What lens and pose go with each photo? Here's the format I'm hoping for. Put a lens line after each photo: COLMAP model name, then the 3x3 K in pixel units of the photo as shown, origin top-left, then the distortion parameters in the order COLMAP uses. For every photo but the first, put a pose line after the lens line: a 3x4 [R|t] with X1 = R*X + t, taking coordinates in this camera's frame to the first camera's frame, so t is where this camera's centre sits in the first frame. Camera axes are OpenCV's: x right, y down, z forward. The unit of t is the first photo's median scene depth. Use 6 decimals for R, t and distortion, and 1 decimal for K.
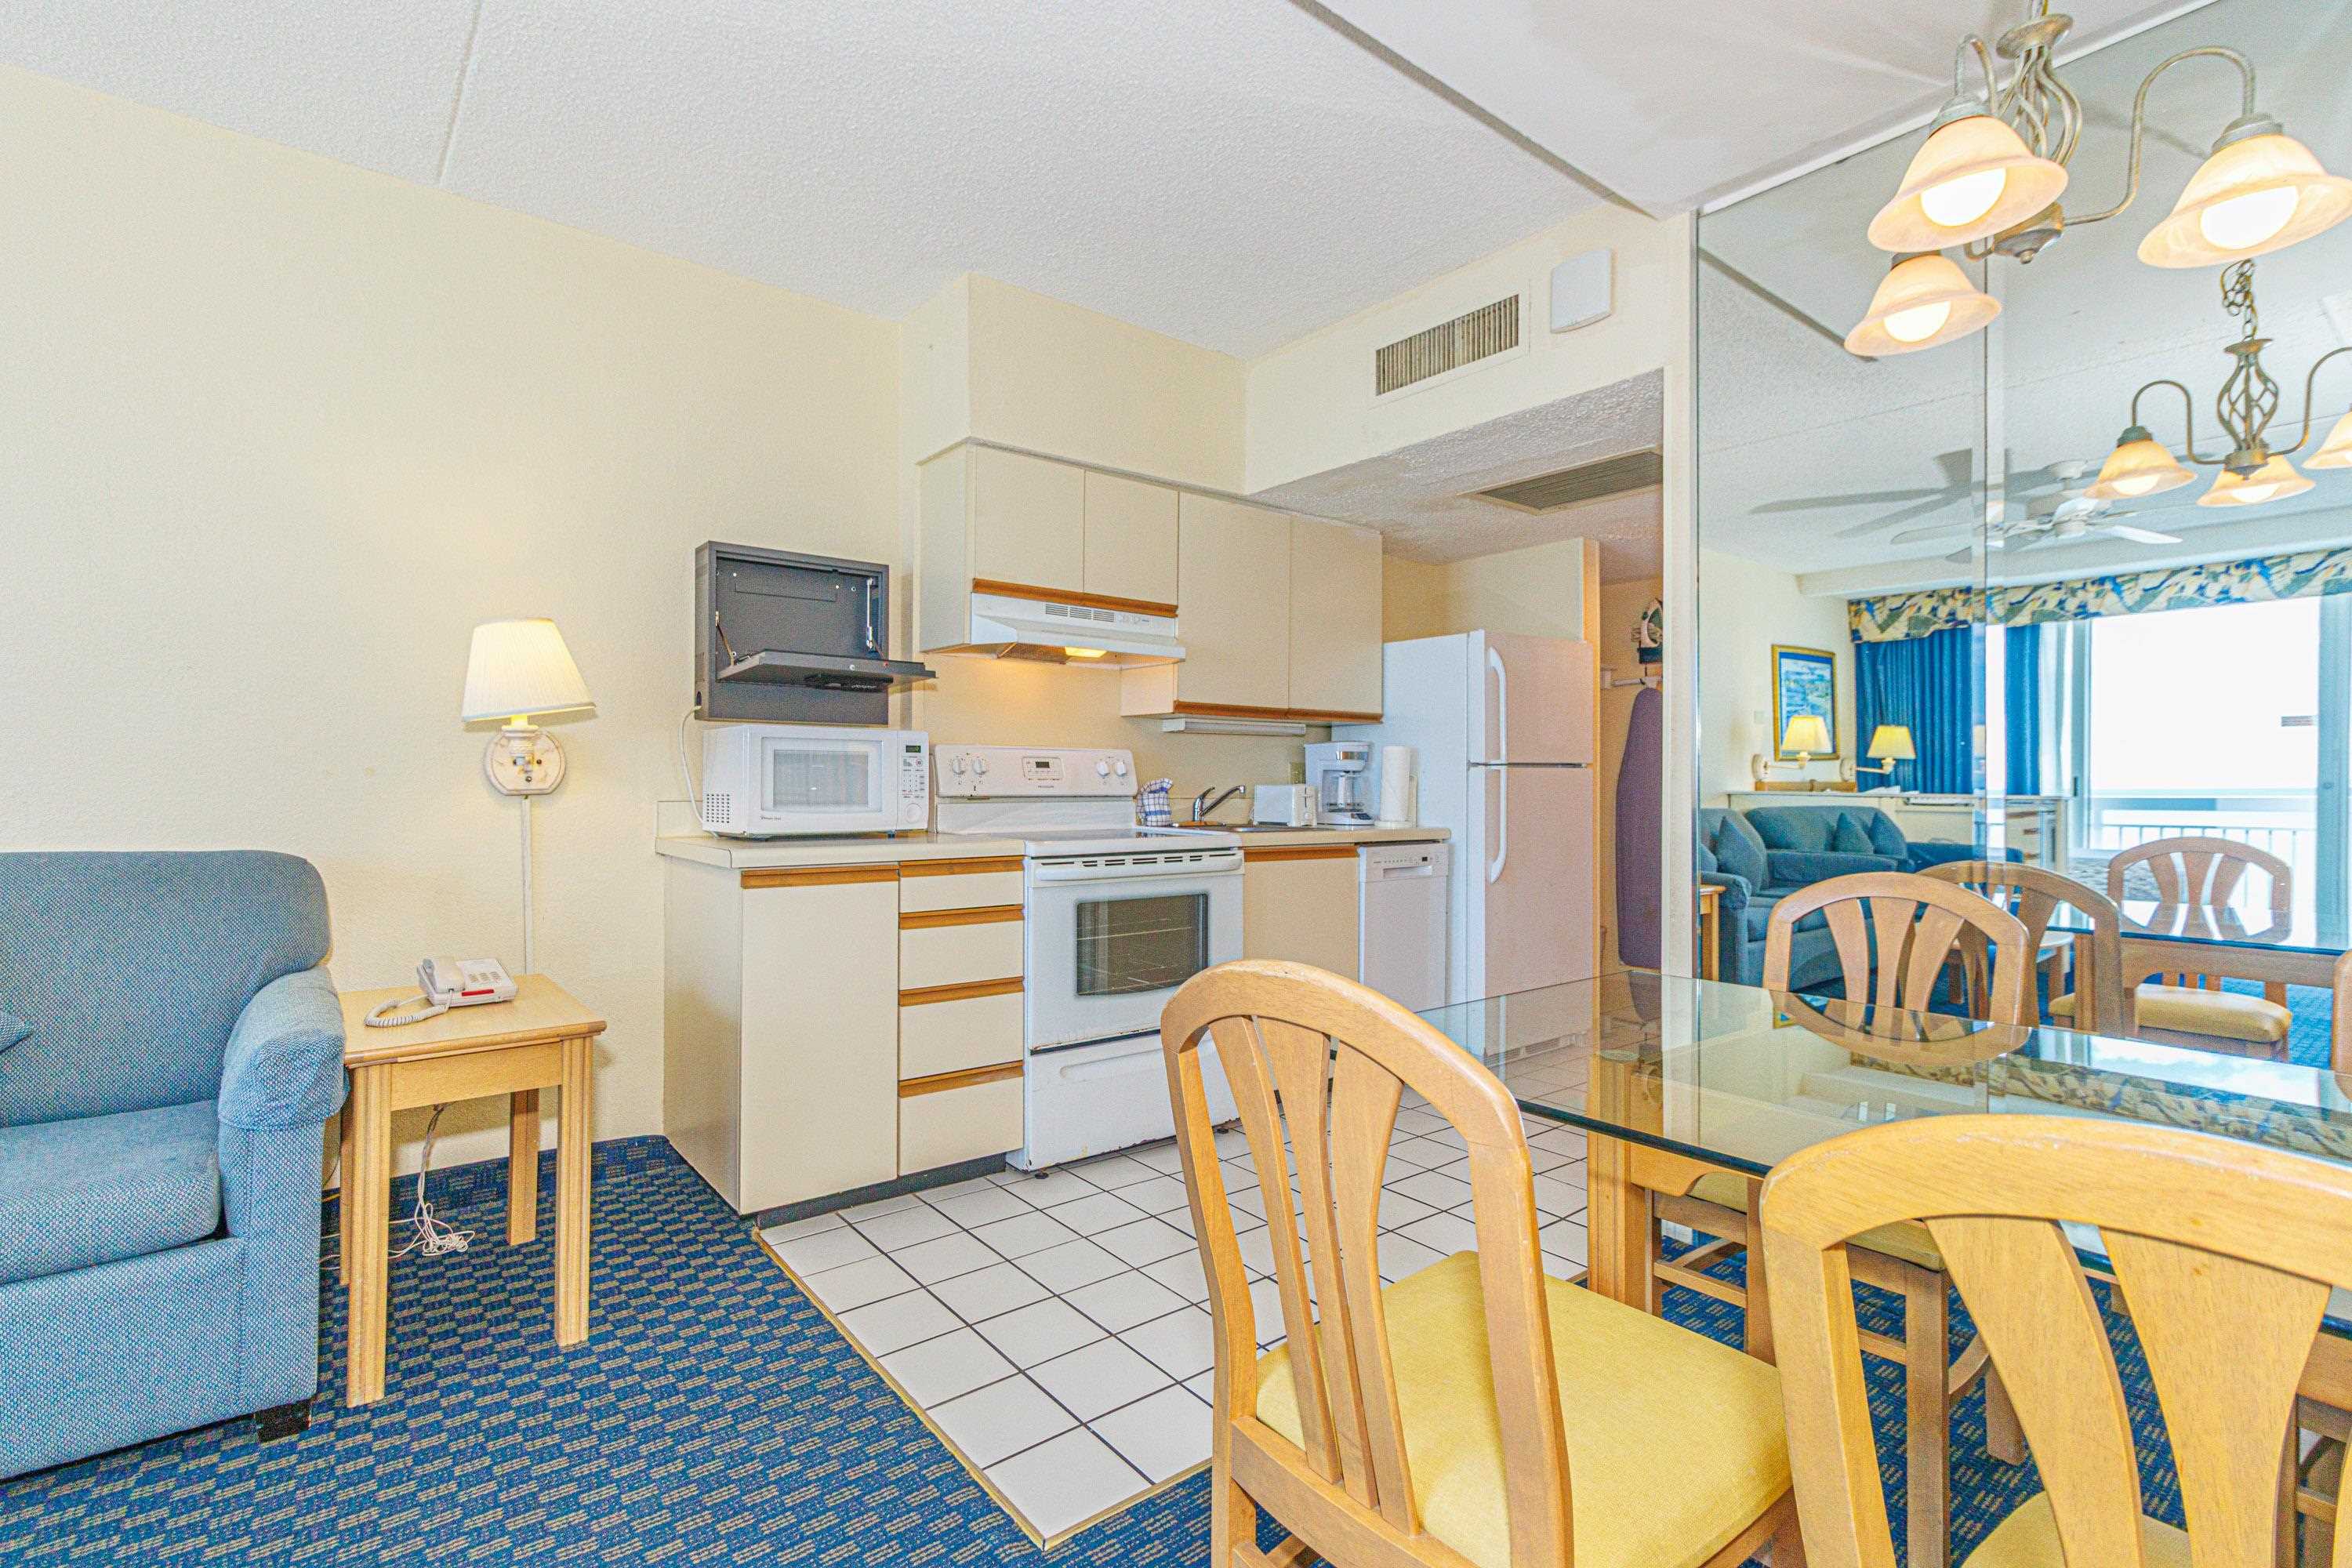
lens RADIAL K [[1082.2, 0, 1166.7], [0, 1082.2, 774.0], [0, 0, 1]] dist [0.005158, 0.000925]
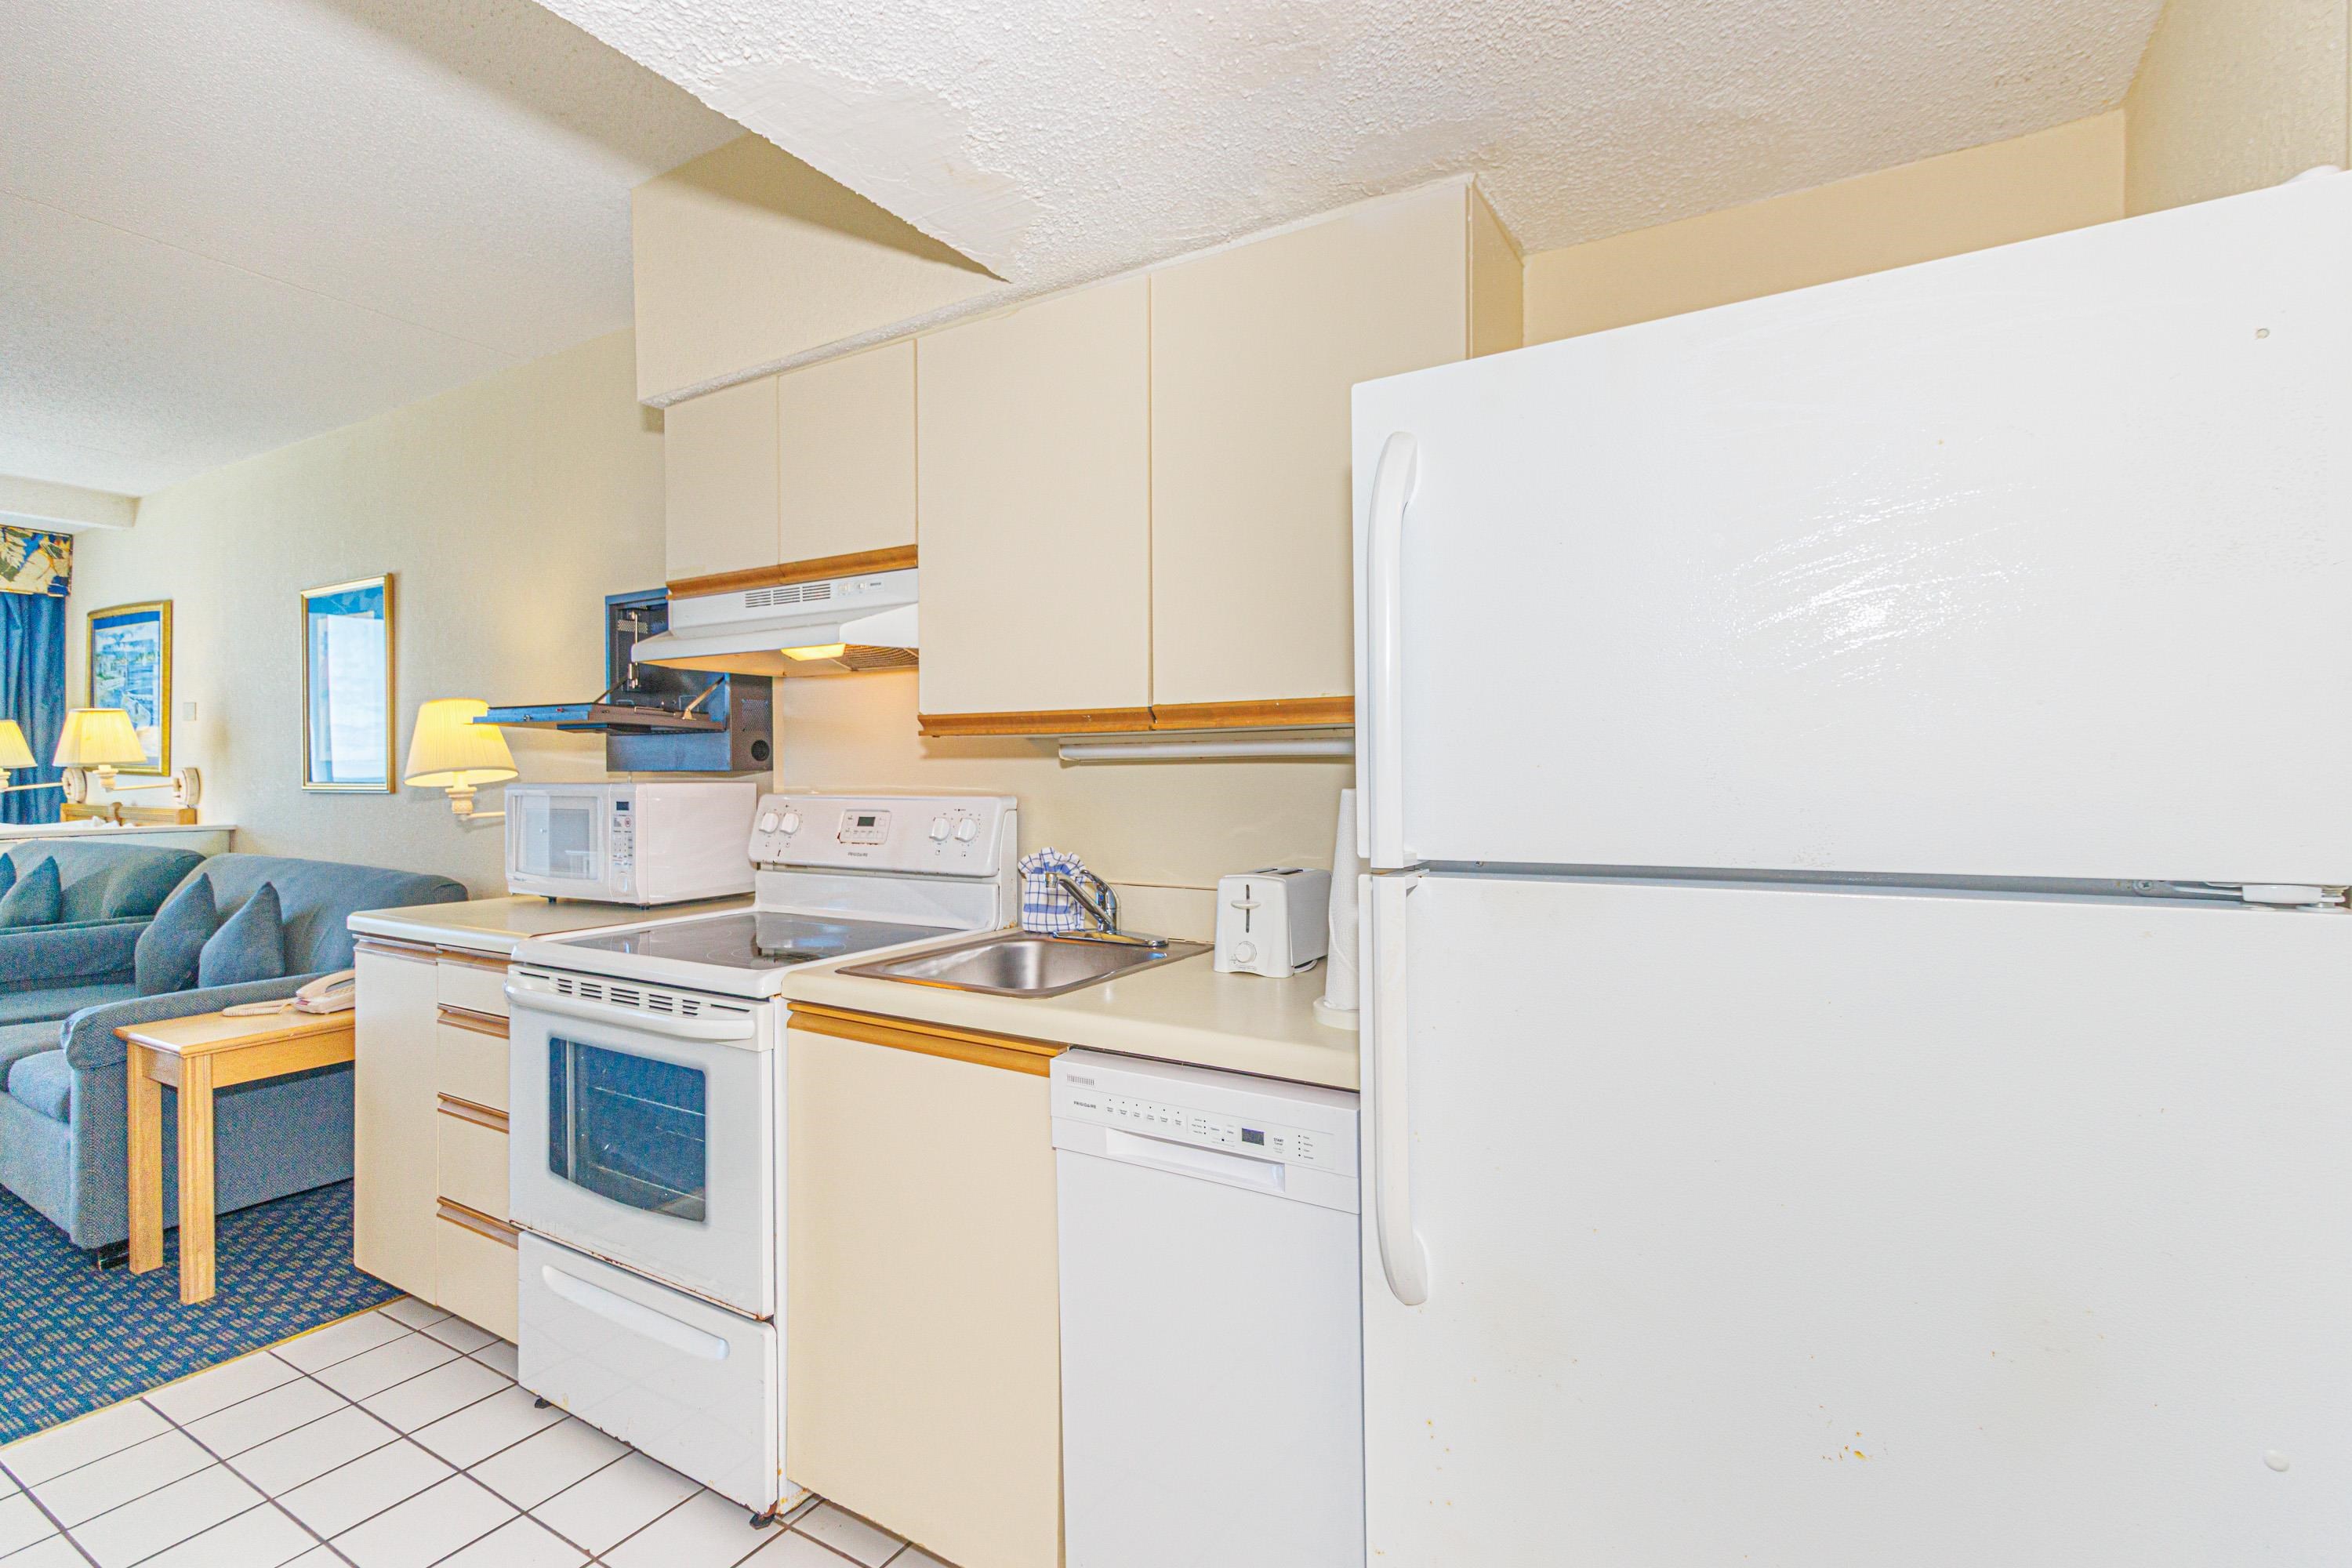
lens RADIAL K [[1082.2, 0, 1170.5], [0, 1082.2, 776.4], [0, 0, 1]] dist [0.005158, 0.000925]
pose [[0.356208, -0.000599, -0.934406, 0.620282], [0.013470, 0.999899, 0.004494, -0.039464], [0.934310, -0.014187, 0.356180, 0.990552]]
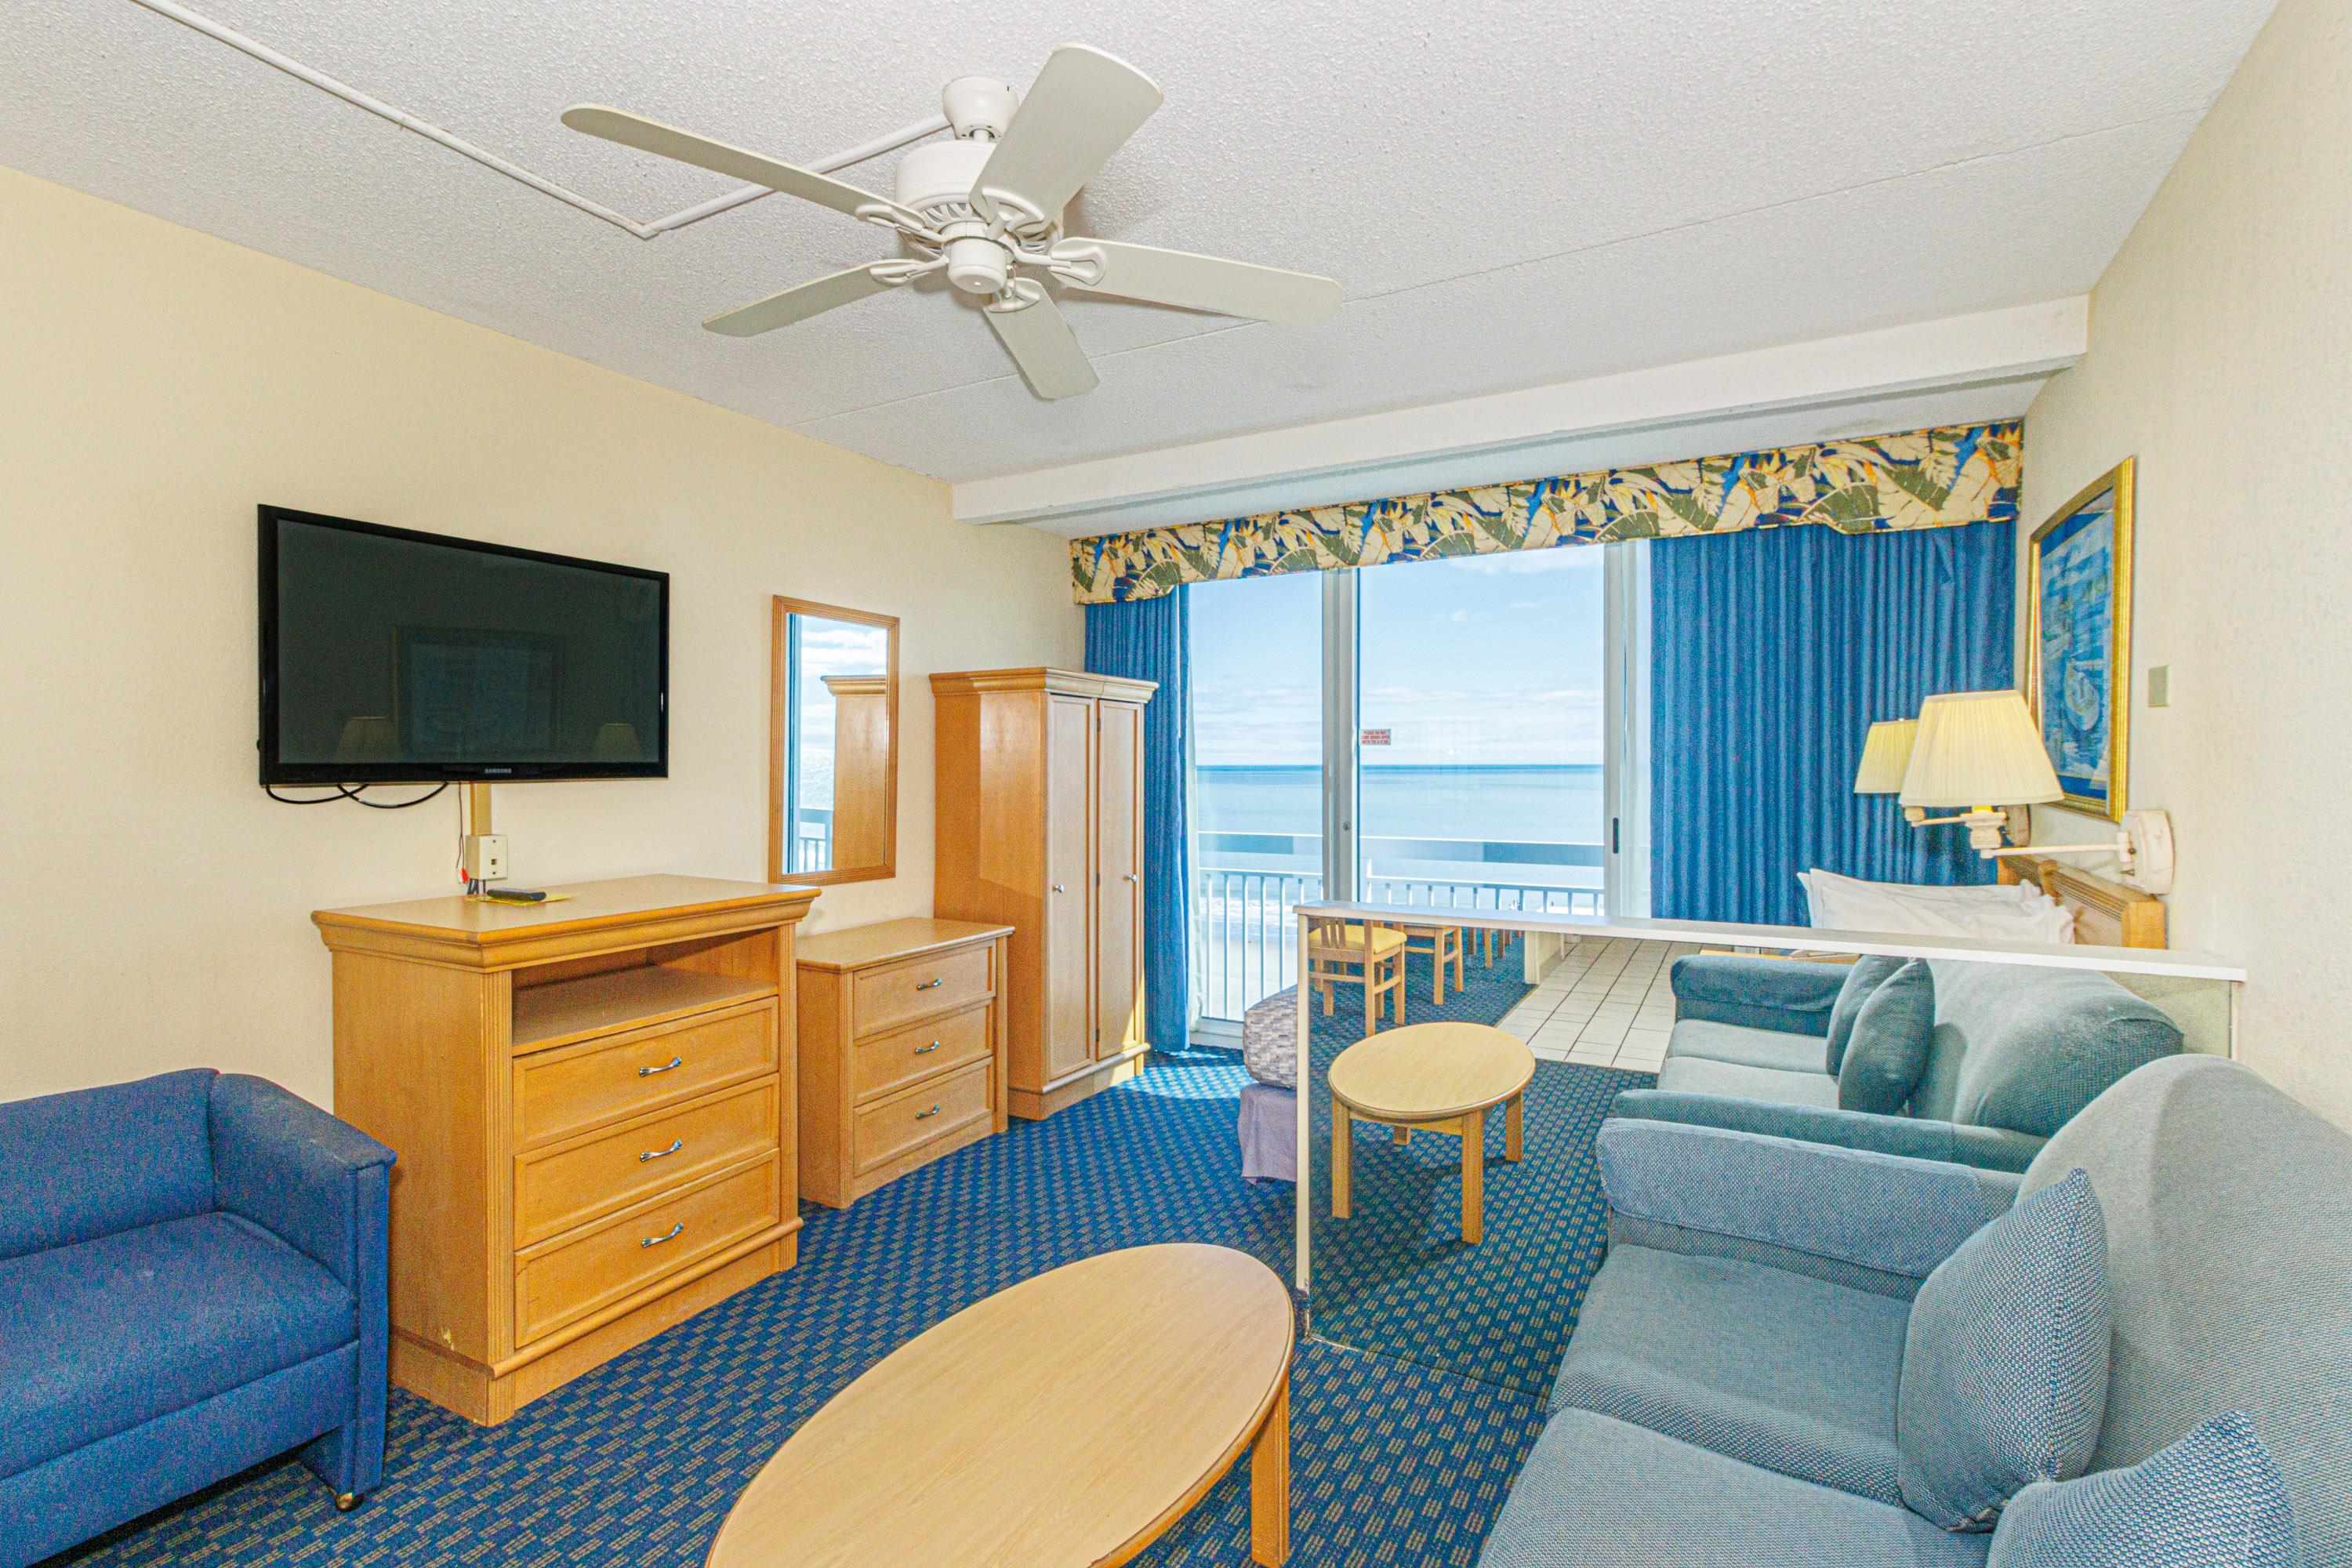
lens RADIAL K [[1082.2, 0, 1167.2], [0, 1082.2, 775.1], [0, 0, 1]] dist [0.005158, 0.000925]
pose [[-0.926775, 0.002295, -0.375610, -0.373635], [0.003529, 0.999990, -0.002598, -0.081173], [0.375600, -0.003734, -0.926774, 0.677841]]
